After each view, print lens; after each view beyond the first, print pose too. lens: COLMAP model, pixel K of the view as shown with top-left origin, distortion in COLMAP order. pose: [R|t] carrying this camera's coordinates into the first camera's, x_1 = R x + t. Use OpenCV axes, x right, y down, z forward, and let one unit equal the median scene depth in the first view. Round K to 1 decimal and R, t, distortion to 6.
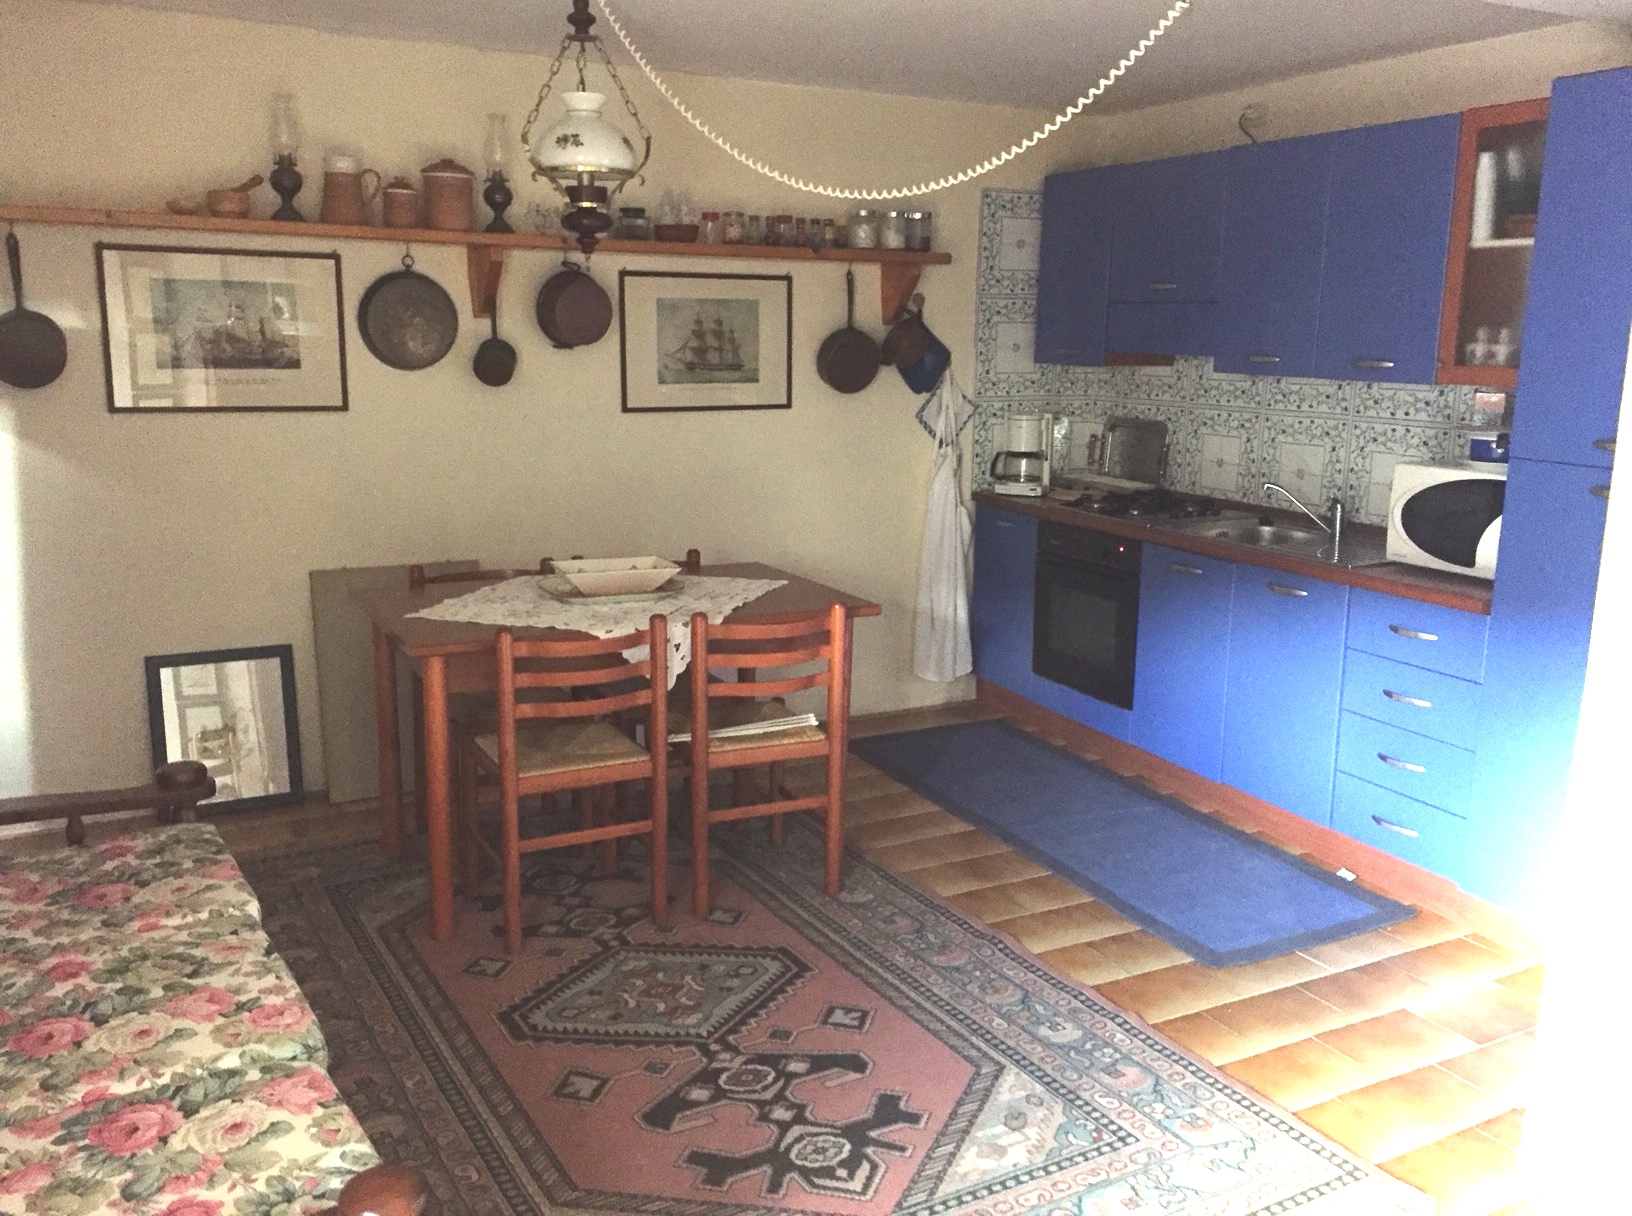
lens RADIAL K [[1383.7, 0, 816.6], [0, 1383.7, 607.3], [0, 0, 1]] dist [0.066453, -0.085935]
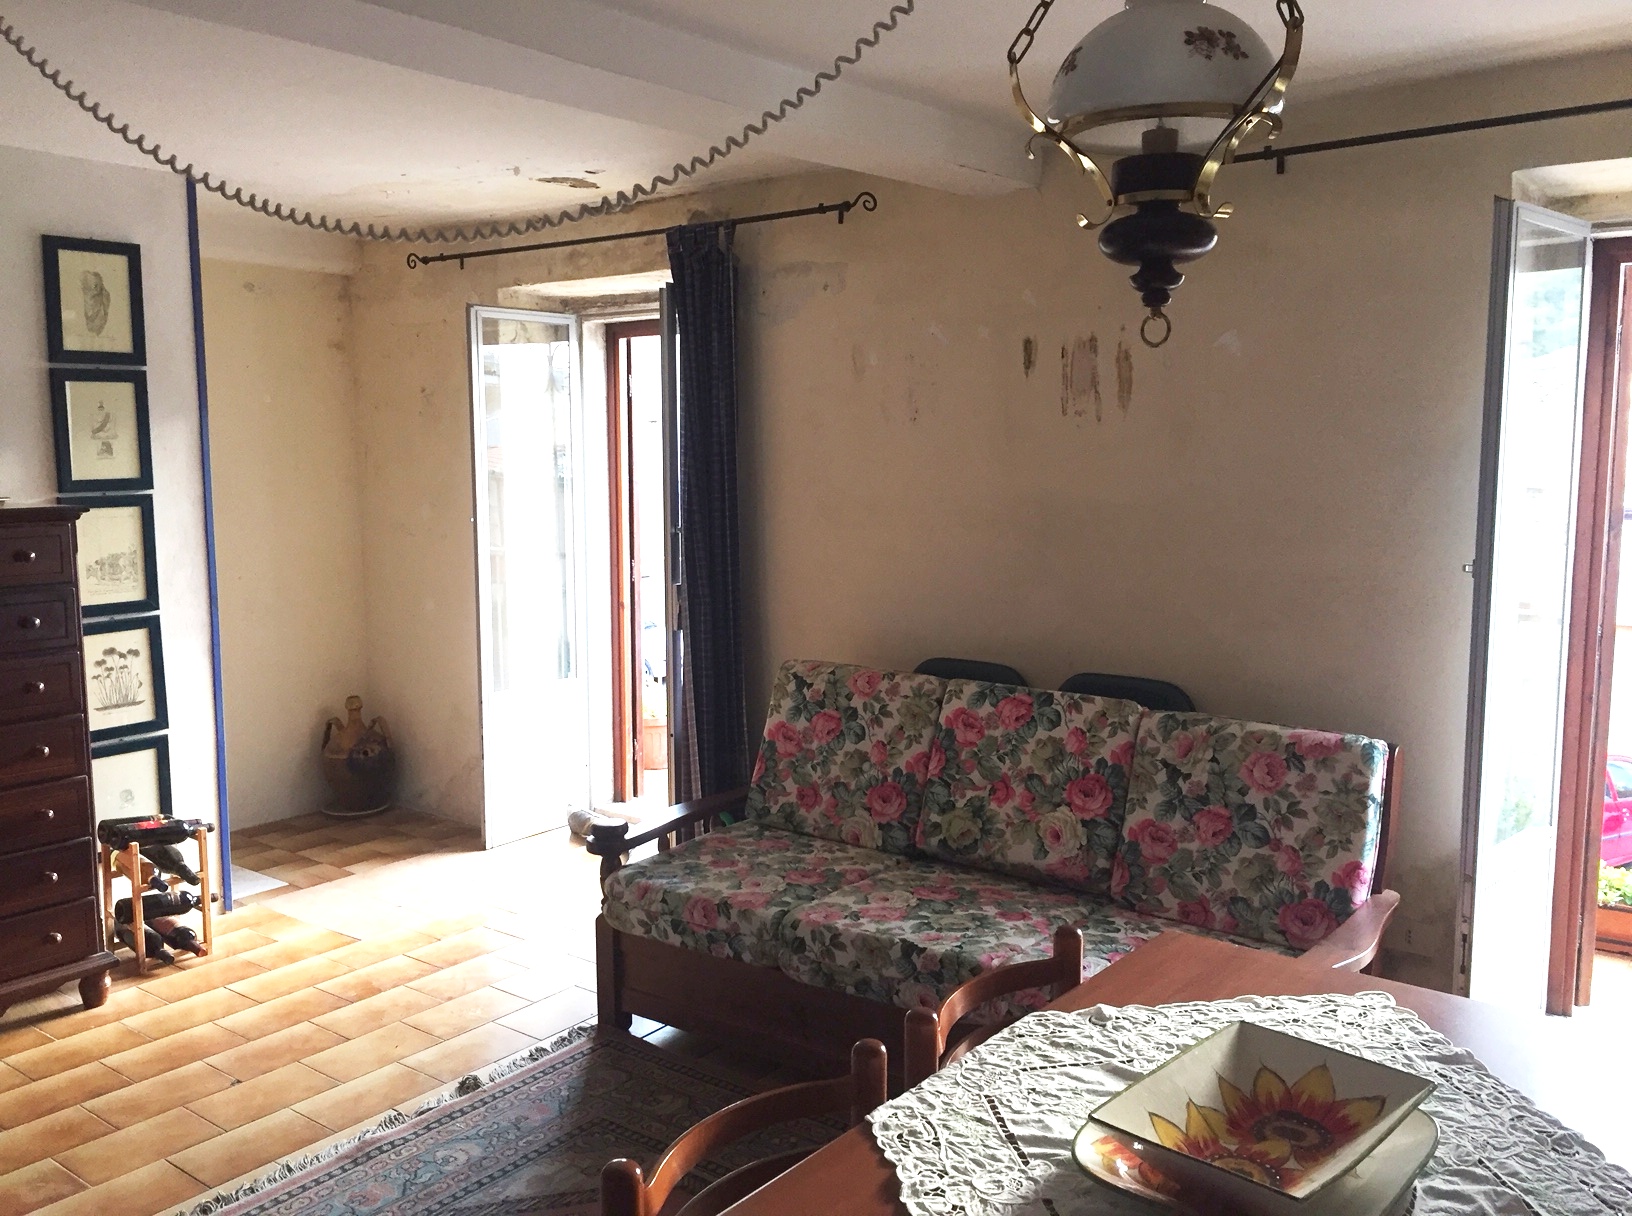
lens RADIAL K [[1383.7, 0, 805.4], [0, 1383.7, 613.7], [0, 0, 1]] dist [0.066453, -0.085935]
pose [[-0.924027, 0.038091, -0.380426, 0.172841], [-0.081602, 0.952448, 0.293571, -0.425977], [0.373518, 0.302311, -0.876979, 2.104190]]
